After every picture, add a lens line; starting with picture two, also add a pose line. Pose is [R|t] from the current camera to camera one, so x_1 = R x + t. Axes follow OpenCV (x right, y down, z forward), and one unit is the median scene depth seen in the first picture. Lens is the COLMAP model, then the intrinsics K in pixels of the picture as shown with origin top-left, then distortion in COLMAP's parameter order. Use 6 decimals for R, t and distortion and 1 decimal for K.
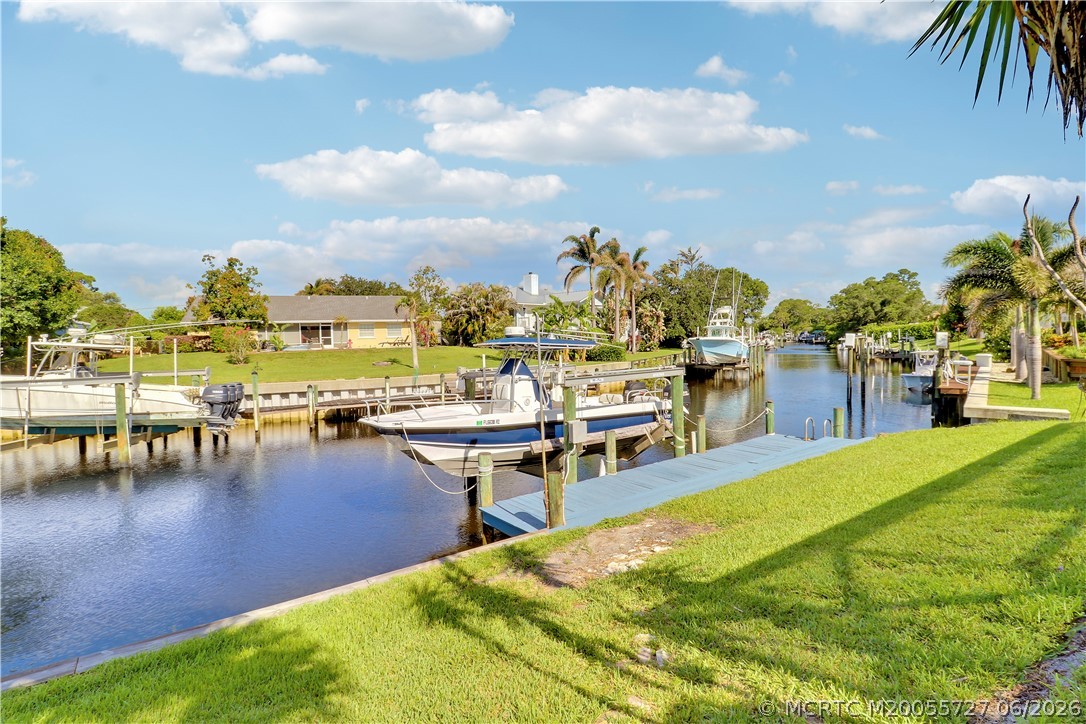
lens RADIAL K [[523.4, 0, 546.2], [0, 523.4, 370.1], [0, 0, 1]] dist [0.003418, -0.009290]
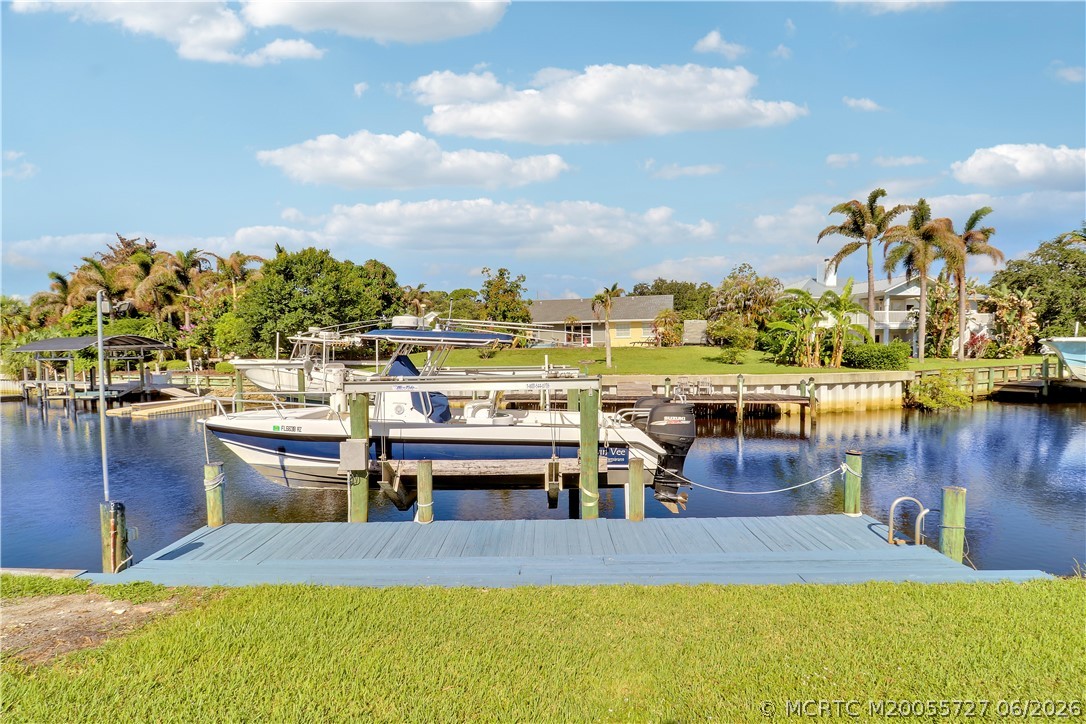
lens RADIAL K [[508.0, 0, 547.1], [0, 508.0, 374.6], [0, 0, 1]] dist [-0.001879, -0.010081]
pose [[0.795330, 0.046846, -0.604364, 0.162175], [-0.042822, 0.998860, 0.021071, -0.004608], [0.604663, 0.009122, 0.796429, 0.143329]]
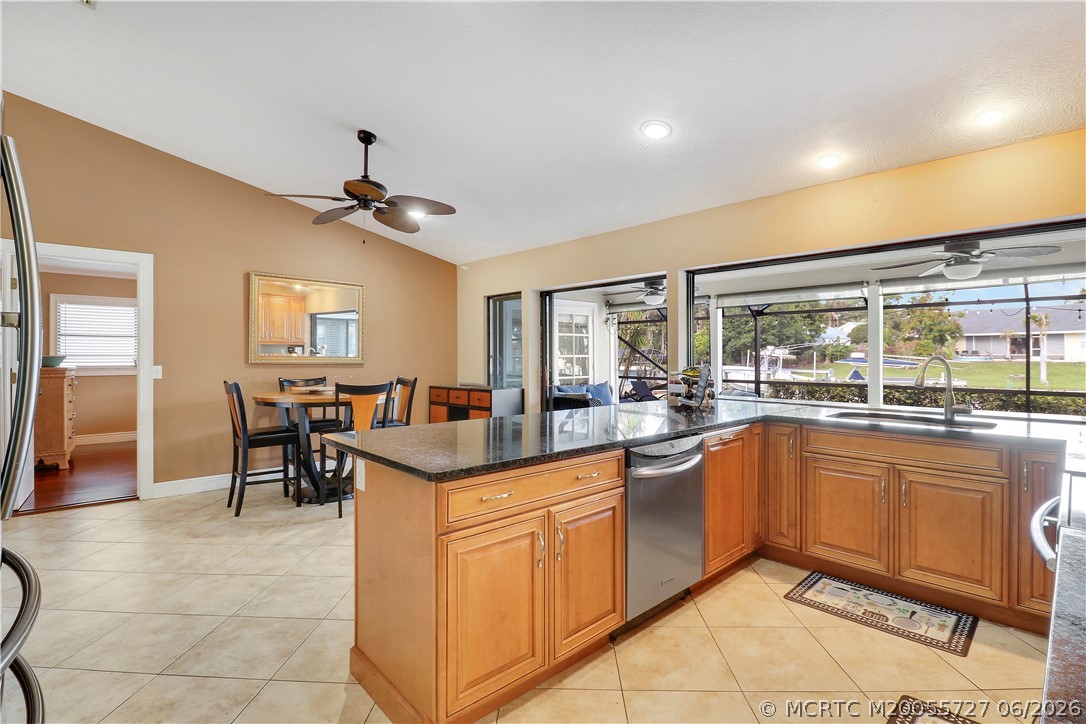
lens RADIAL K [[508.0, 0, 547.1], [0, 508.0, 358.1], [0, 0, 1]] dist [-0.001879, -0.010081]
pose [[0.173723, 0.033758, -0.984216, 0.402601], [-0.060947, 0.997865, 0.023469, -0.011065], [0.982907, 0.055907, 0.175409, -0.093969]]
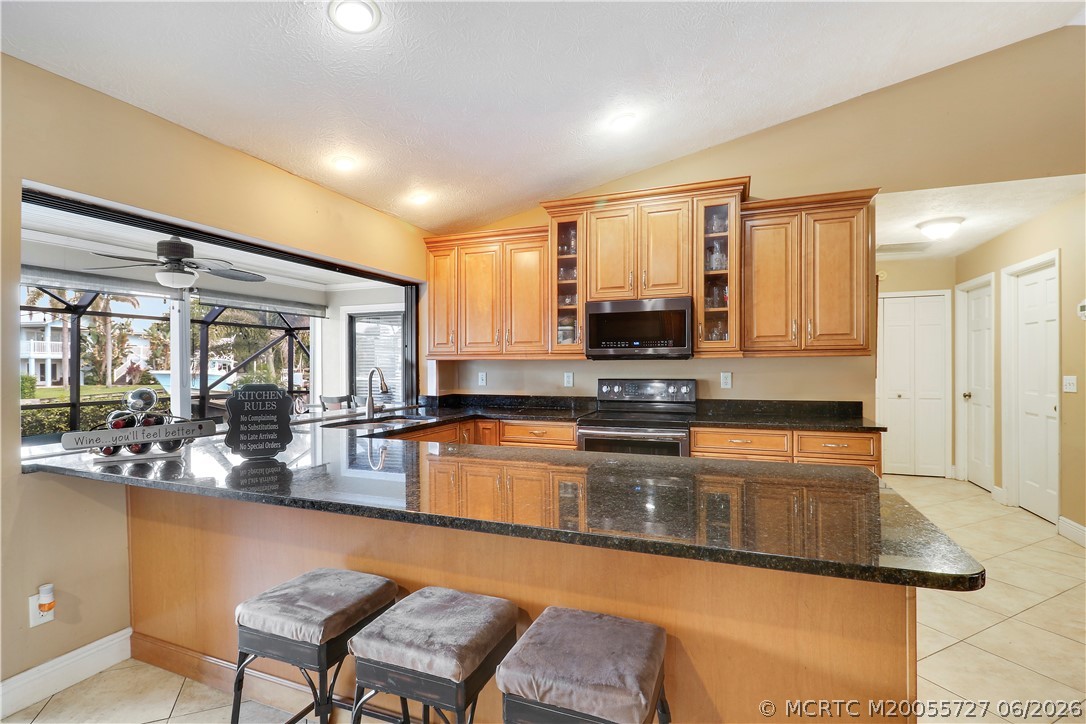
lens RADIAL K [[523.4, 0, 542.1], [0, 523.4, 355.2], [0, 0, 1]] dist [0.003418, -0.009290]
pose [[0.823451, 0.032088, 0.566479, 0.317350], [0.015558, 0.996747, -0.079076, -0.007805], [-0.567174, 0.073929, 0.820273, -0.115532]]
